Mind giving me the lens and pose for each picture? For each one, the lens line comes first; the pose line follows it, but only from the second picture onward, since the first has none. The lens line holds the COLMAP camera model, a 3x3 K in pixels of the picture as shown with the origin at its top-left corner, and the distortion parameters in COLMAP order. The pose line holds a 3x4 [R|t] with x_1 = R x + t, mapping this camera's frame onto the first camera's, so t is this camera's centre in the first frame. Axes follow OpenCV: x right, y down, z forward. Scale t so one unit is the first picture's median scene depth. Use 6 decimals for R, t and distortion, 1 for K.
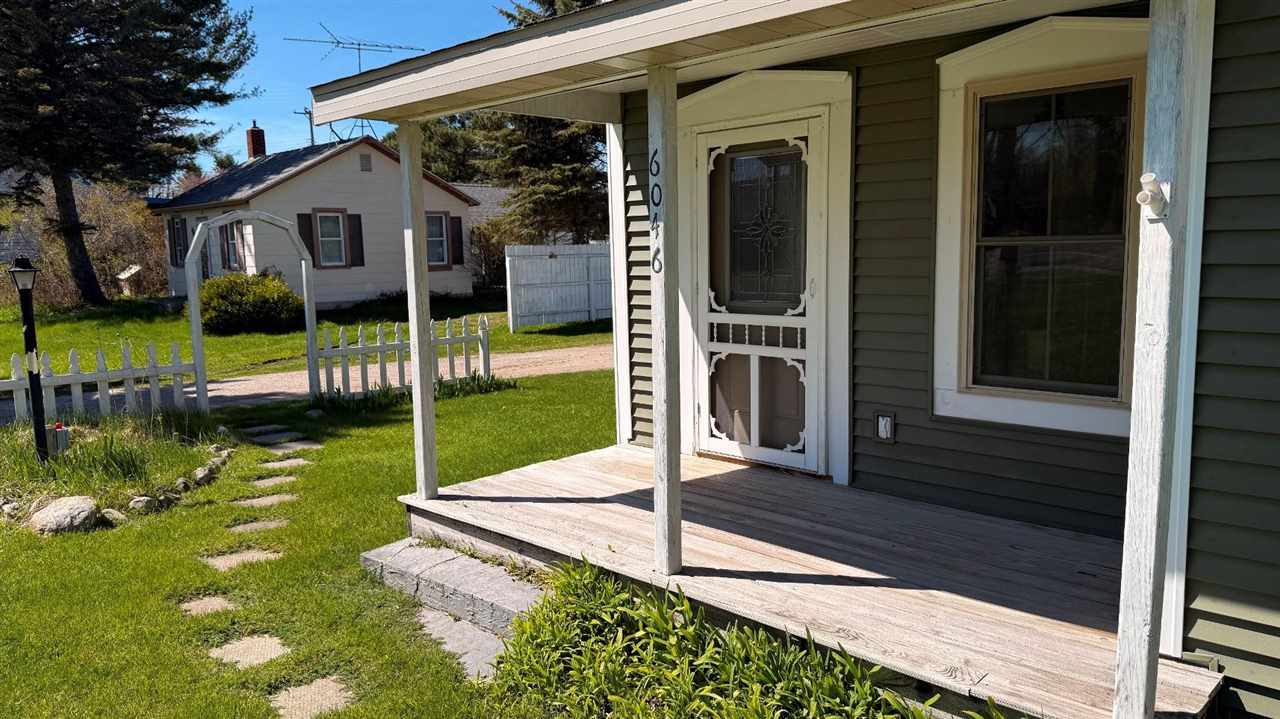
lens RADIAL K [[908.5, 0, 650.0], [0, 908.5, 363.9], [0, 0, 1]] dist [0.077984, -0.004672]
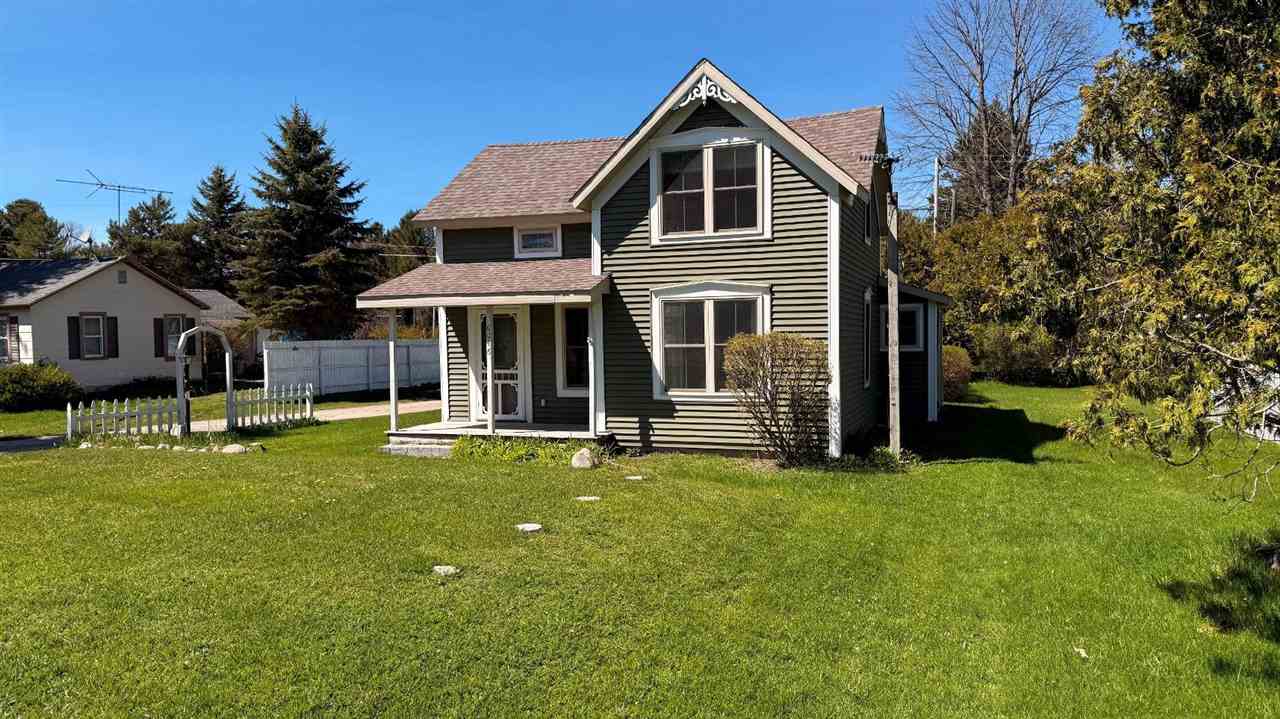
lens RADIAL K [[908.5, 0, 643.8], [0, 908.5, 355.9], [0, 0, 1]] dist [0.077984, -0.004672]
pose [[0.923665, -0.003604, 0.383184, -0.160801], [0.045094, 0.994030, -0.099350, 0.059543], [-0.380538, 0.109045, 0.918314, -0.525144]]
